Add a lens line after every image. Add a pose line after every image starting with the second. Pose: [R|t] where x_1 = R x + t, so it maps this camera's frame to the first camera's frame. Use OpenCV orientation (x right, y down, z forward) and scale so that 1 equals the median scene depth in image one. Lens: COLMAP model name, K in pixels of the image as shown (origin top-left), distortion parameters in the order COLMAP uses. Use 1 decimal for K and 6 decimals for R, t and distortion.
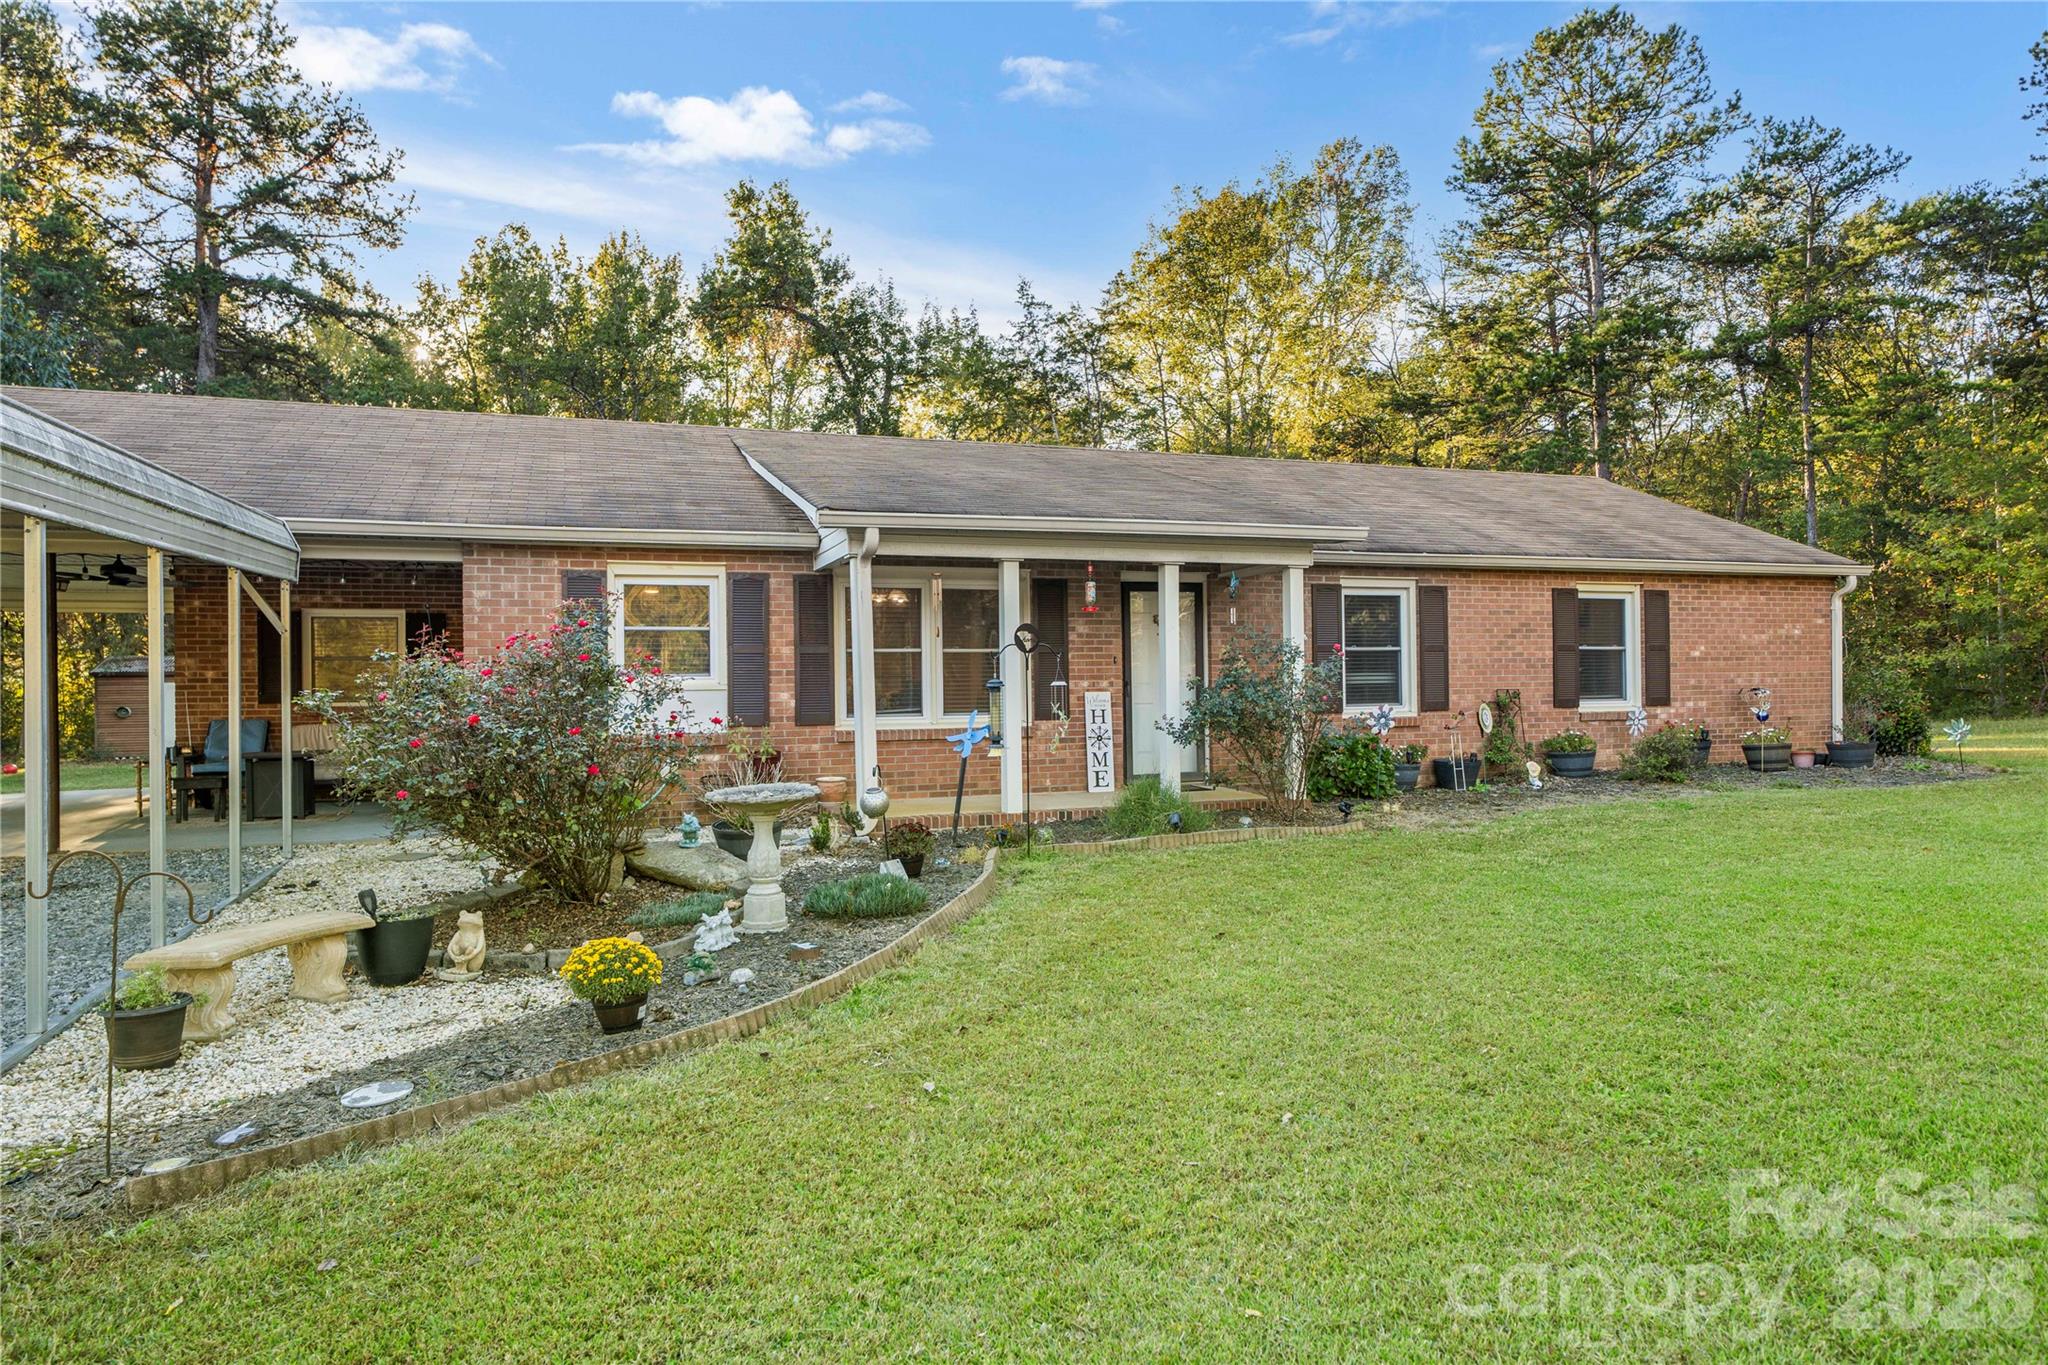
lens RADIAL K [[1225.6, 0, 1024.0], [0, 1225.6, 682.5], [0, 0, 1]] dist [0.001455, -0.000347]
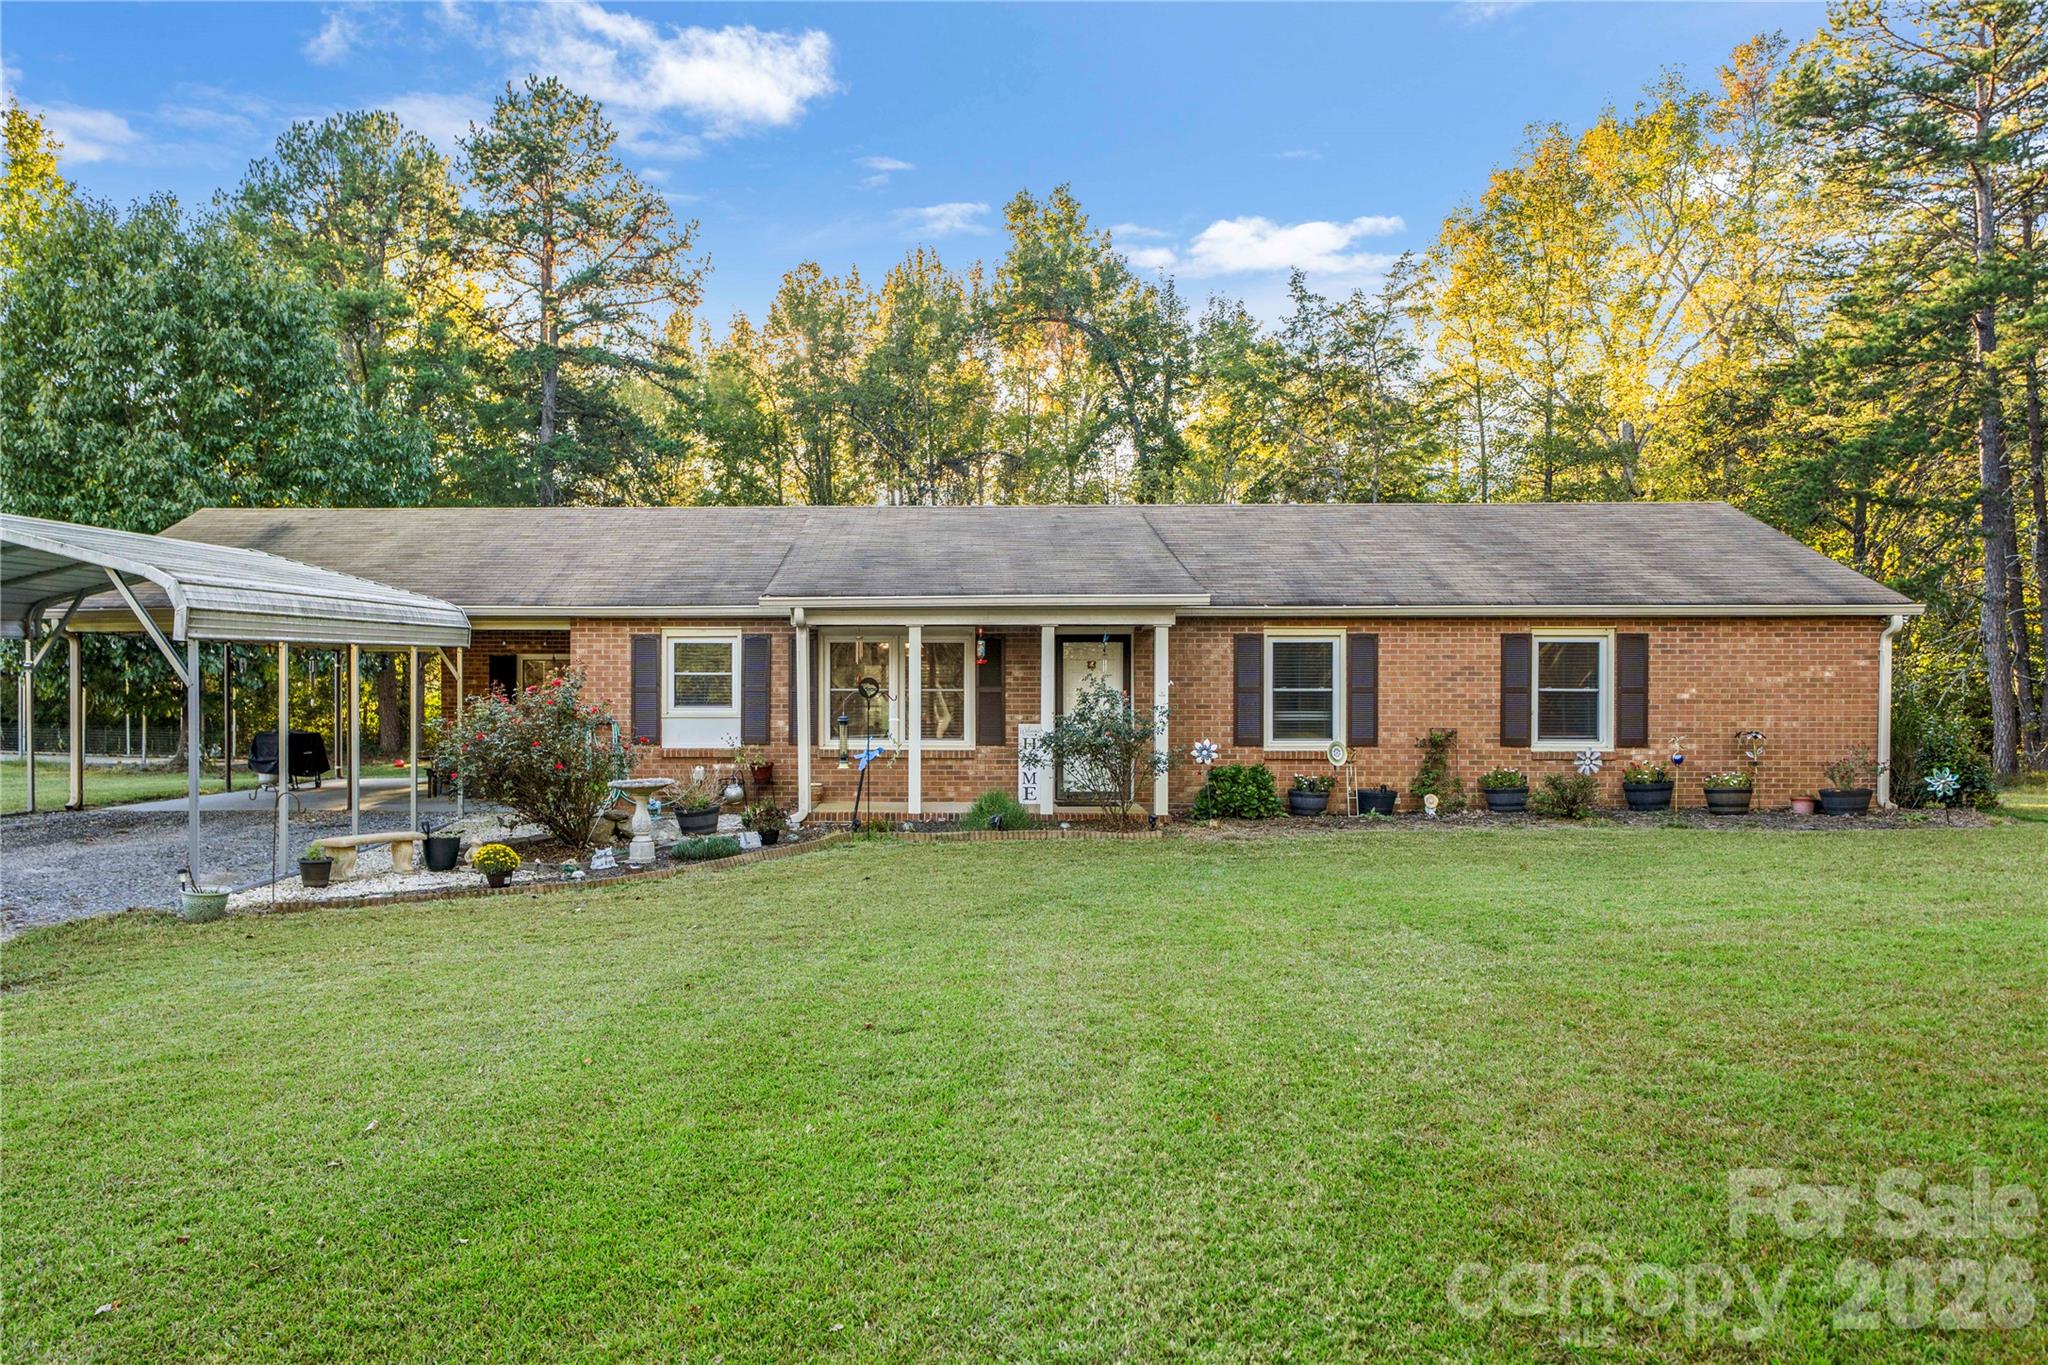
lens RADIAL K [[1416.8, 0, 898.7], [0, 1416.8, 711.9], [0, 0, 1]] dist [-0.004486, -0.002463]
pose [[0.926192, 0.016459, -0.376692, 0.393749], [-0.012760, 0.999843, 0.012313, -0.017005], [0.376836, -0.006598, 0.926257, -0.316761]]
